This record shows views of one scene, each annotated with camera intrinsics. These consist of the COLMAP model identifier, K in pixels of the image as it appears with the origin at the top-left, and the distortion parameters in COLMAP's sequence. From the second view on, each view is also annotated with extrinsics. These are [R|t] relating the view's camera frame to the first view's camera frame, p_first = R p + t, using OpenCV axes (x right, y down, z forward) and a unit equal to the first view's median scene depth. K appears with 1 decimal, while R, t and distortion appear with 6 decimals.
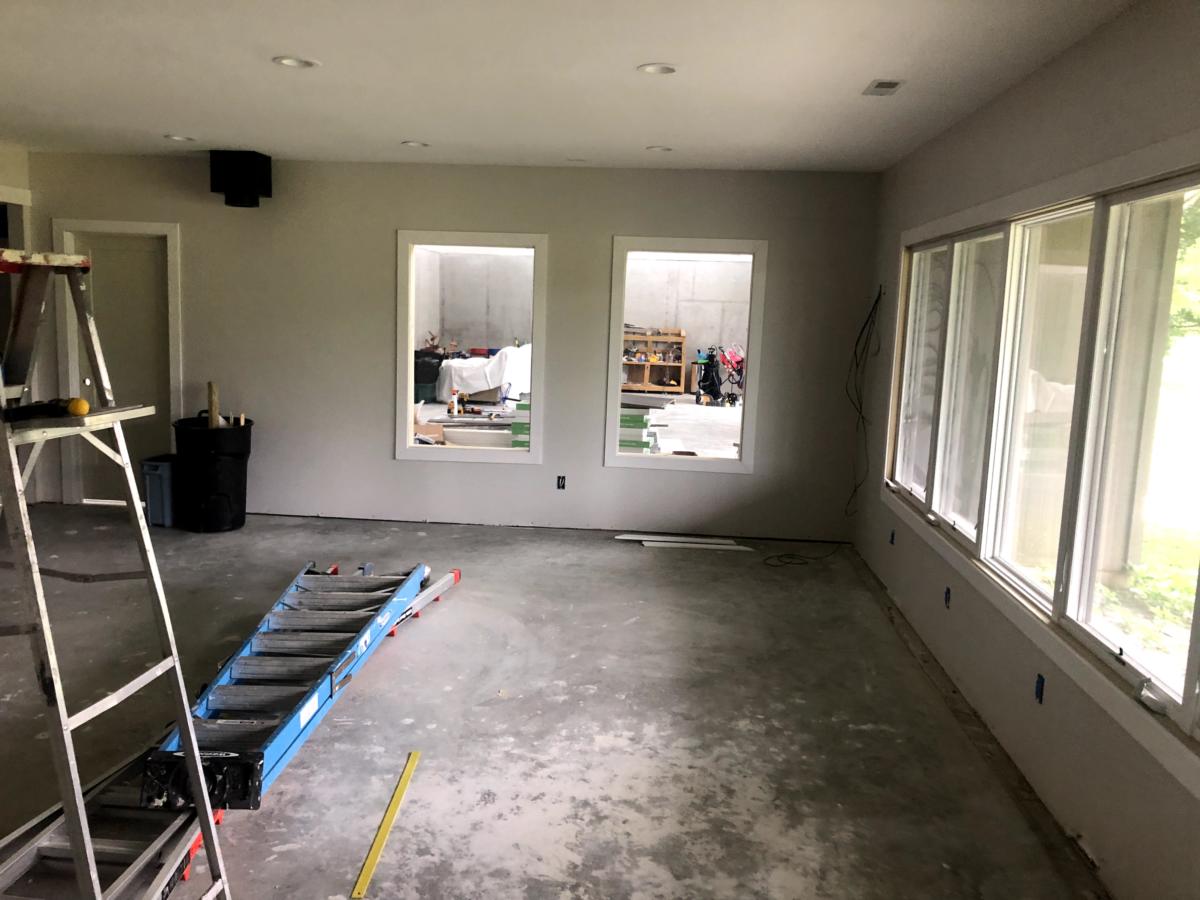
lens RADIAL K [[993.6, 0, 603.3], [0, 993.6, 444.4], [0, 0, 1]] dist [-0.001298, 0.010210]
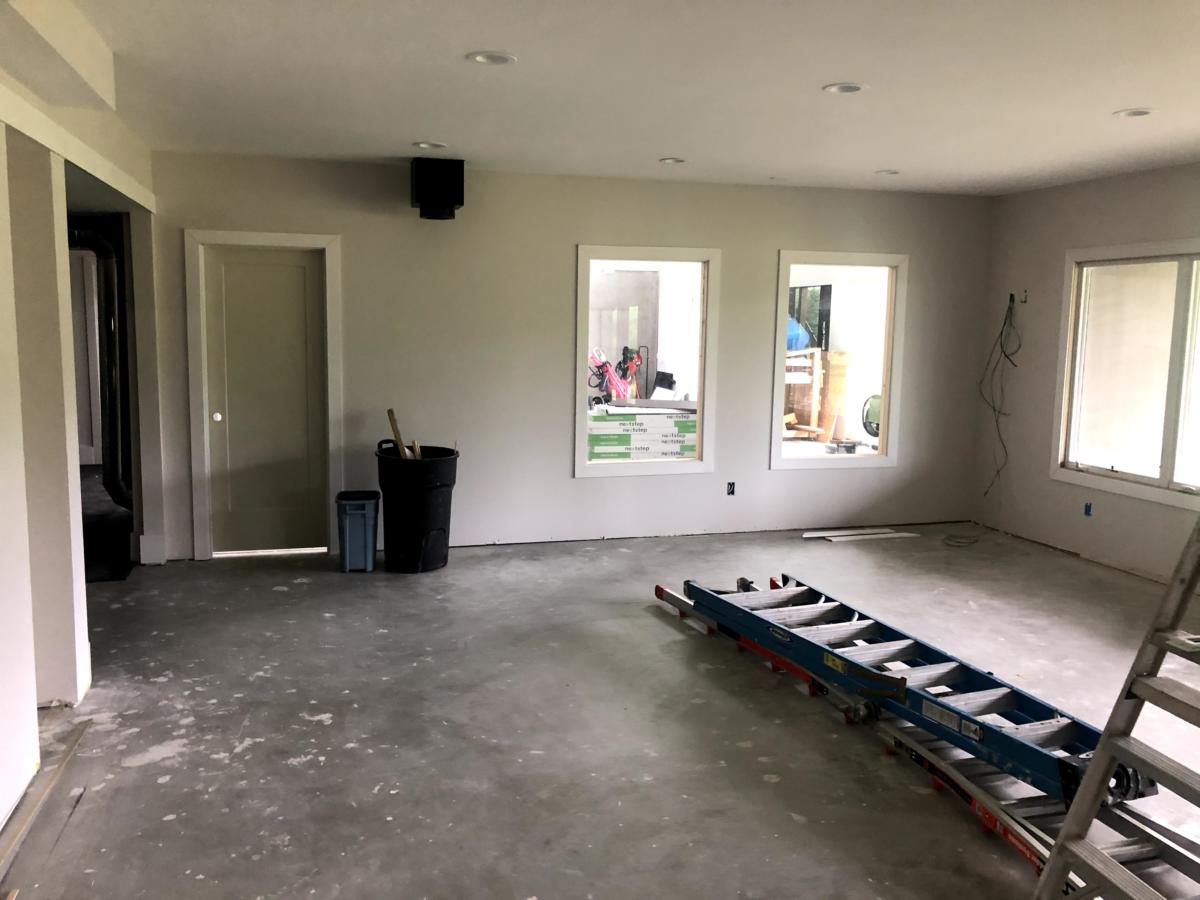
lens RADIAL K [[993.6, 0, 603.3], [0, 993.6, 444.4], [0, 0, 1]] dist [-0.001298, 0.010210]
pose [[0.940271, -0.063838, 0.334388, -0.918095], [0.064572, 0.997873, 0.008932, -0.045607], [-0.334247, 0.013194, 0.942393, 0.125944]]
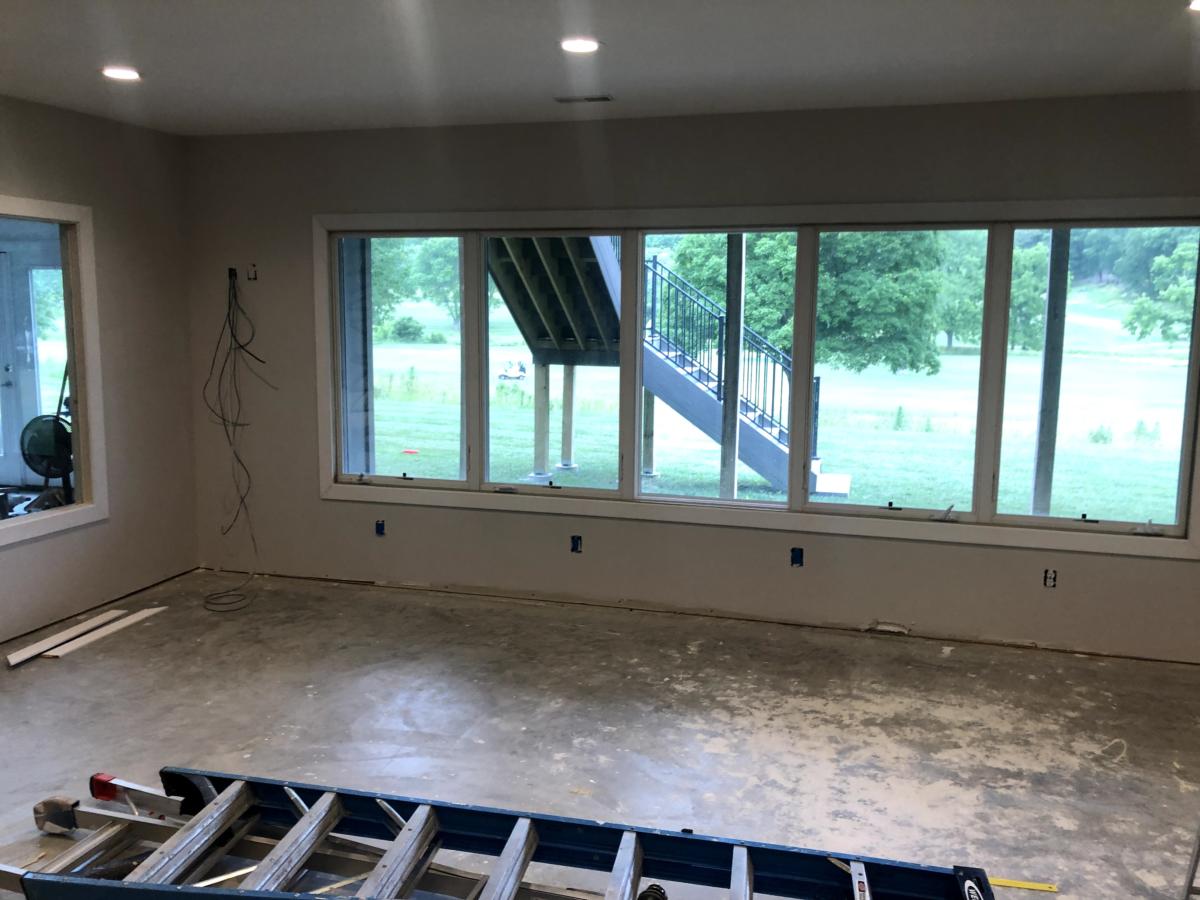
lens RADIAL K [[993.6, 0, 603.3], [0, 993.6, 444.4], [0, 0, 1]] dist [-0.001298, 0.010210]
pose [[0.211069, -0.178848, 0.960970, -0.860009], [0.139664, 0.978549, 0.151443, -0.153345], [-0.967442, 0.102248, 0.231520, 0.791968]]
